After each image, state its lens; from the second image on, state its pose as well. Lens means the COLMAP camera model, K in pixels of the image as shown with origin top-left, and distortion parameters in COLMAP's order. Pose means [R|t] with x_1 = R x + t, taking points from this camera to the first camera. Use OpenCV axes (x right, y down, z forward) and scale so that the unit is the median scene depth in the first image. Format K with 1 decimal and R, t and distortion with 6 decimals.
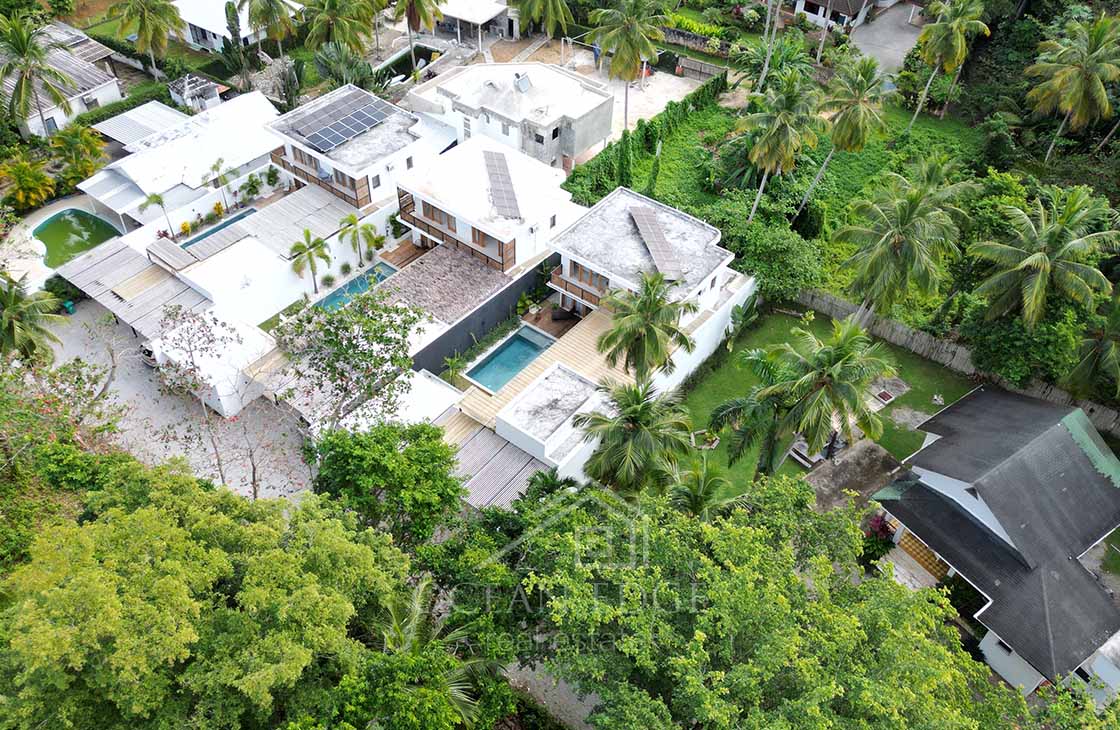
lens RADIAL K [[901.8, 0, 553.5], [0, 901.8, 364.5], [0, 0, 1]] dist [0.059969, -0.064839]
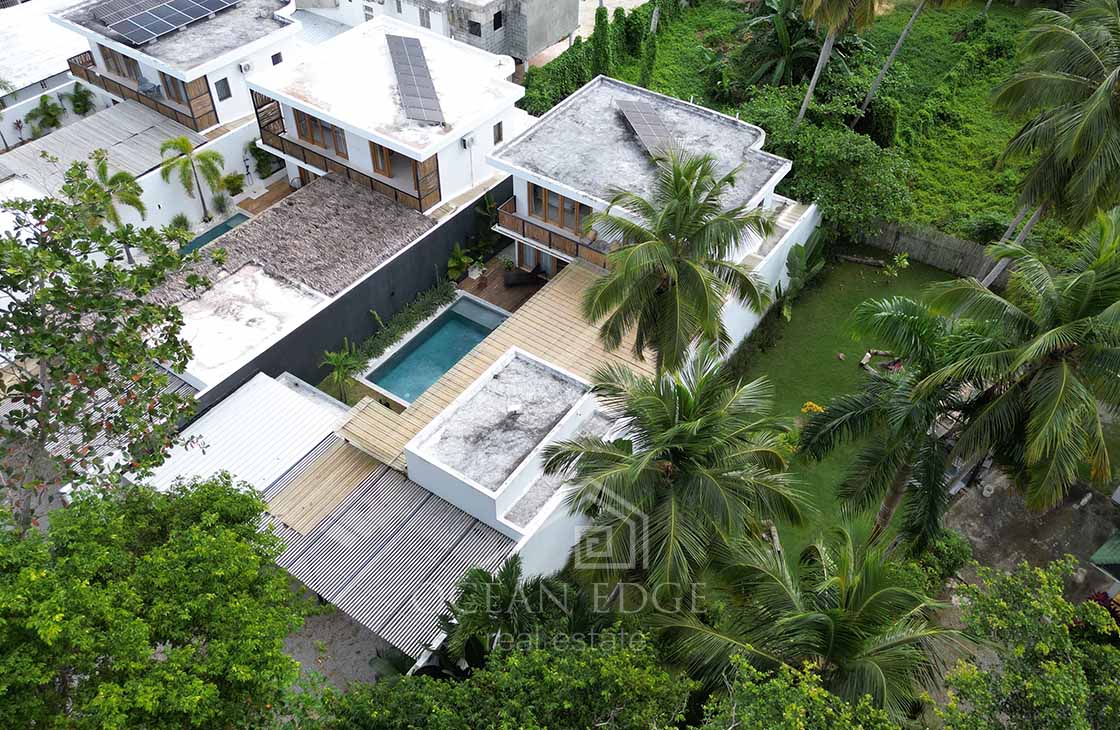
lens RADIAL K [[901.8, 0, 553.5], [0, 901.8, 364.5], [0, 0, 1]] dist [0.059969, -0.064839]
pose [[0.998125, -0.051555, 0.032992, 0.008770], [0.051664, 0.998661, -0.002481, 0.008944], [-0.032820, 0.004181, 0.999453, 0.348473]]
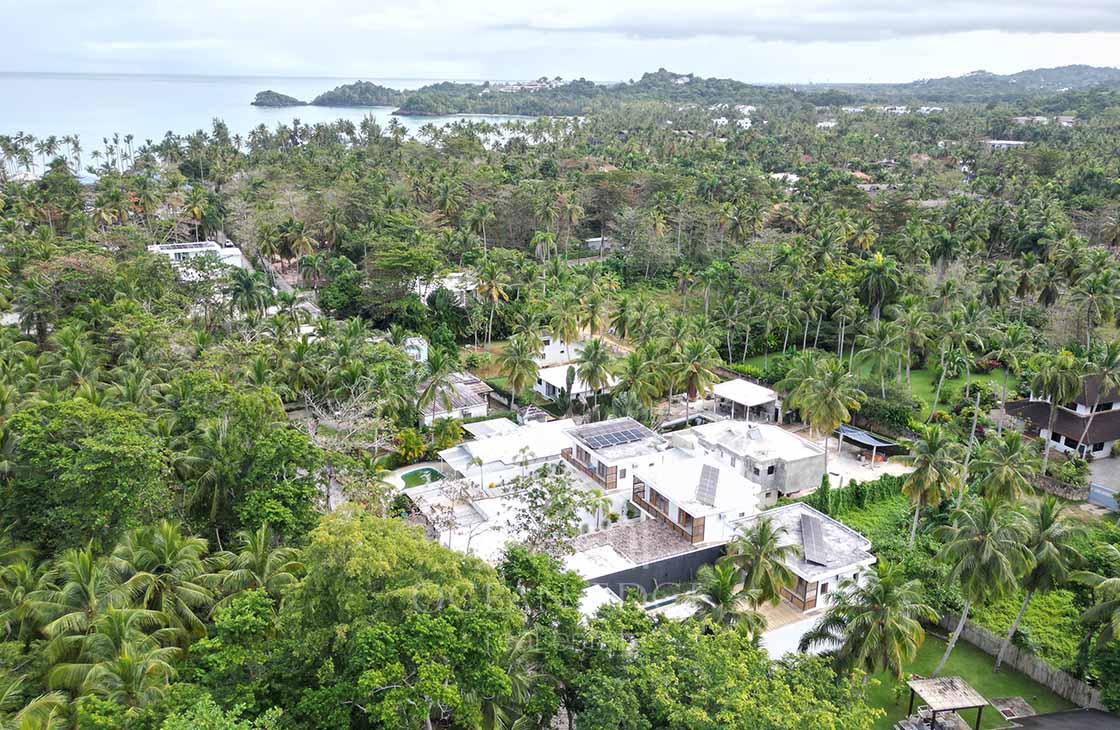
lens RADIAL K [[901.8, 0, 553.5], [0, 901.8, 364.5], [0, 0, 1]] dist [0.059969, -0.064839]
pose [[0.910150, 0.102299, -0.401450, 0.245265], [-0.278567, 0.868376, -0.410272, 0.249775], [0.306639, 0.485240, 0.818850, -0.236130]]
